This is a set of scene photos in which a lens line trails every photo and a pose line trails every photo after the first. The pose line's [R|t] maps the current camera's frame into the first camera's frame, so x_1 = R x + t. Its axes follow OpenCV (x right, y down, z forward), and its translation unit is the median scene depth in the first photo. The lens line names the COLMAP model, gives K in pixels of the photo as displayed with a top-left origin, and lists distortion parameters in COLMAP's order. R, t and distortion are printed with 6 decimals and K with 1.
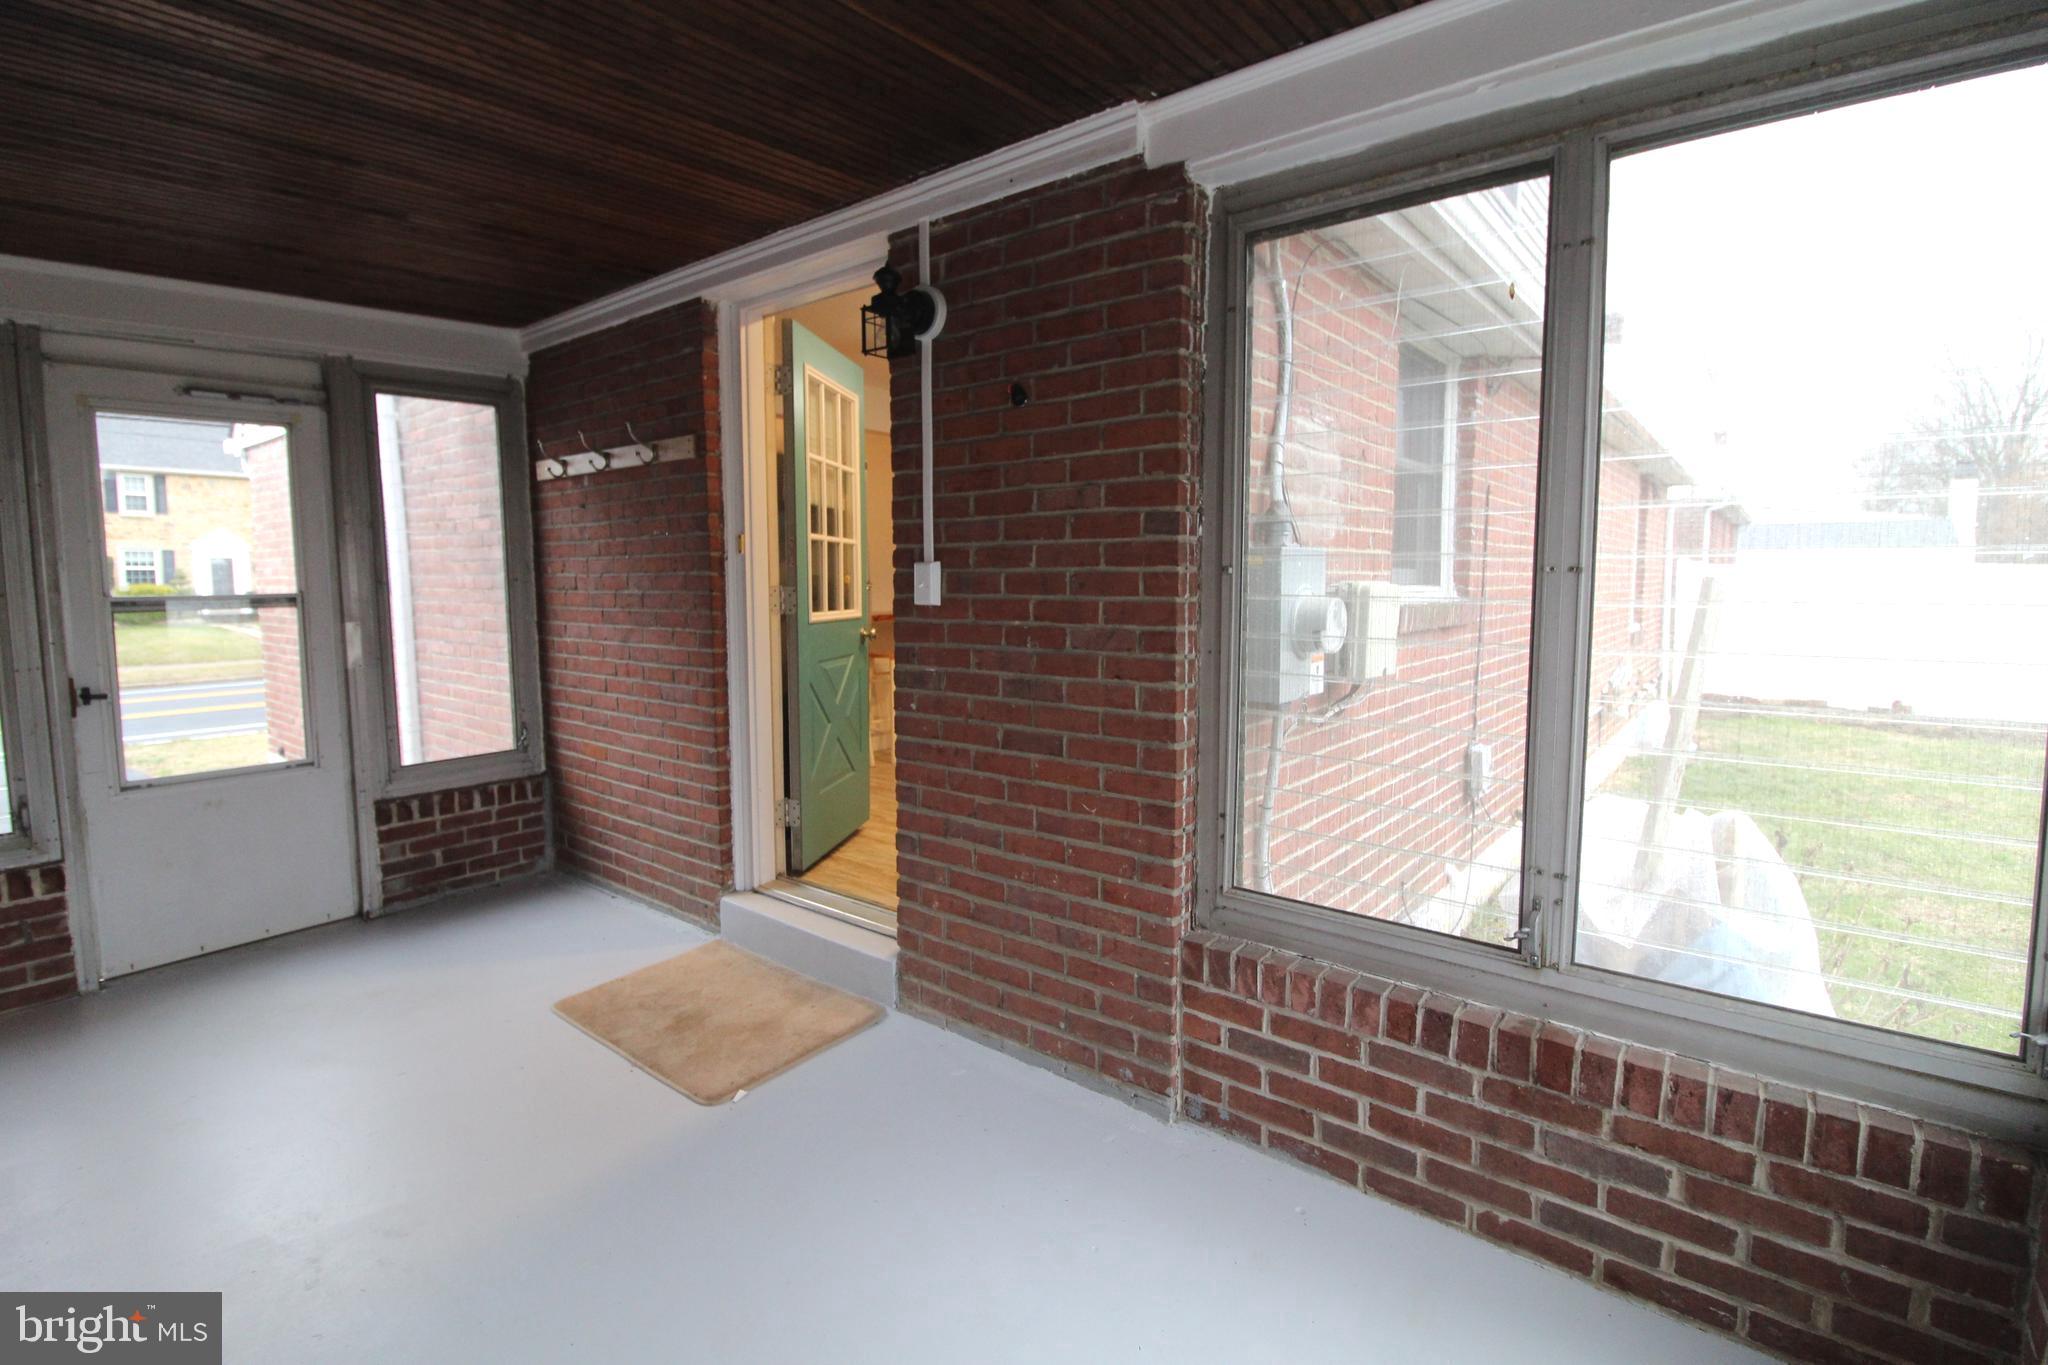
lens RADIAL K [[958.6, 0, 1036.2], [0, 958.6, 662.5], [0, 0, 1]] dist [-0.003575, -0.001429]
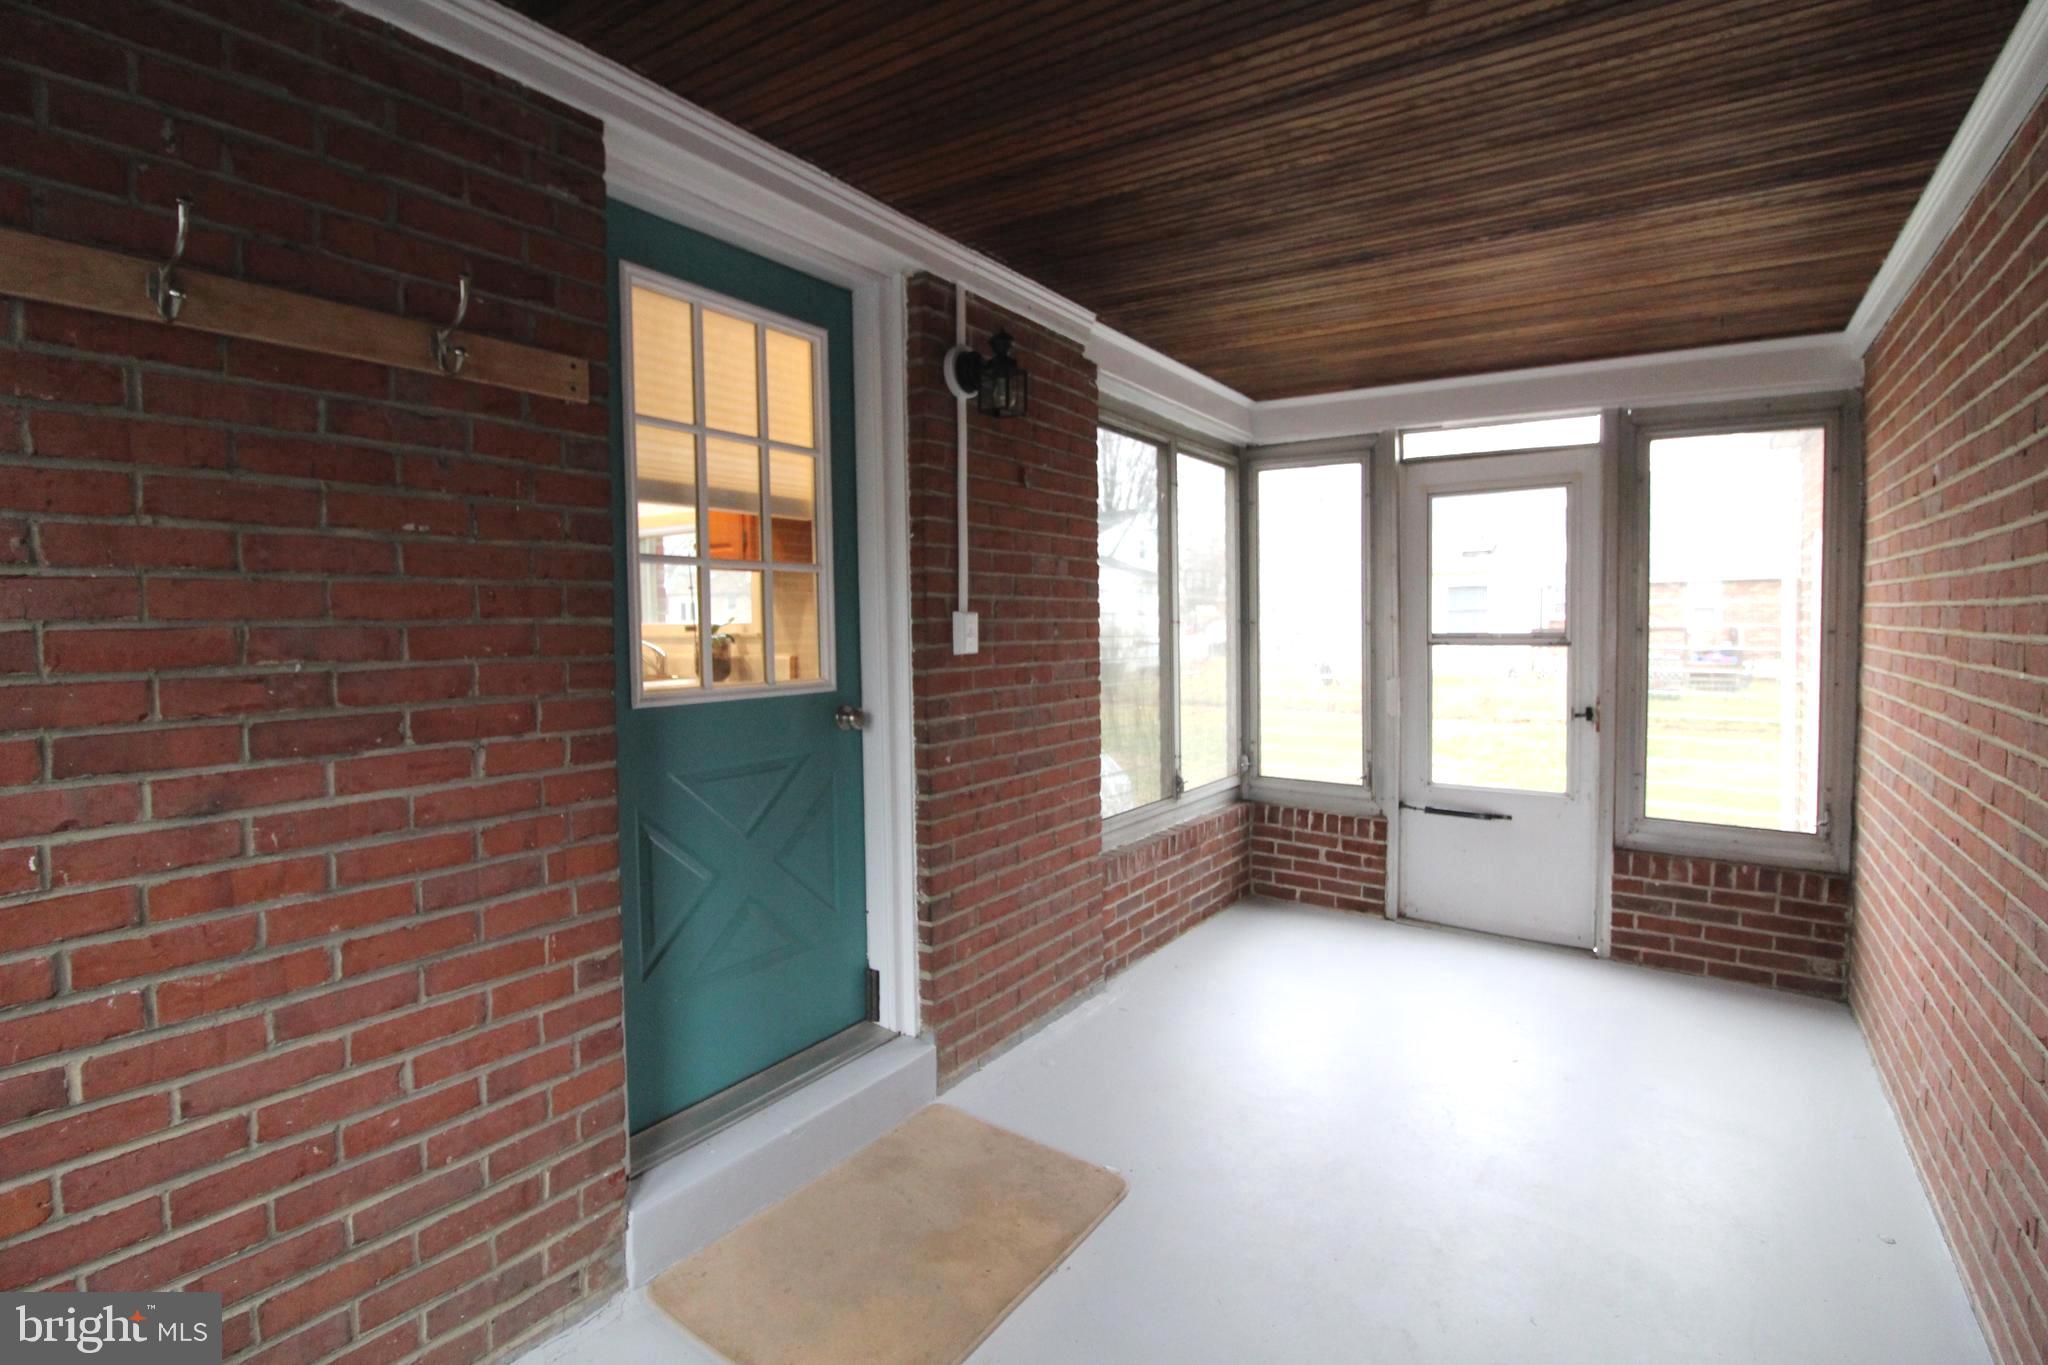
lens RADIAL K [[958.6, 0, 1036.2], [0, 958.6, 662.5], [0, 0, 1]] dist [-0.003575, -0.001429]
pose [[-0.086190, -0.035014, 0.995663, -1.177496], [0.097263, 0.994313, 0.043386, -0.091459], [-0.991520, 0.100580, -0.082294, 1.049897]]
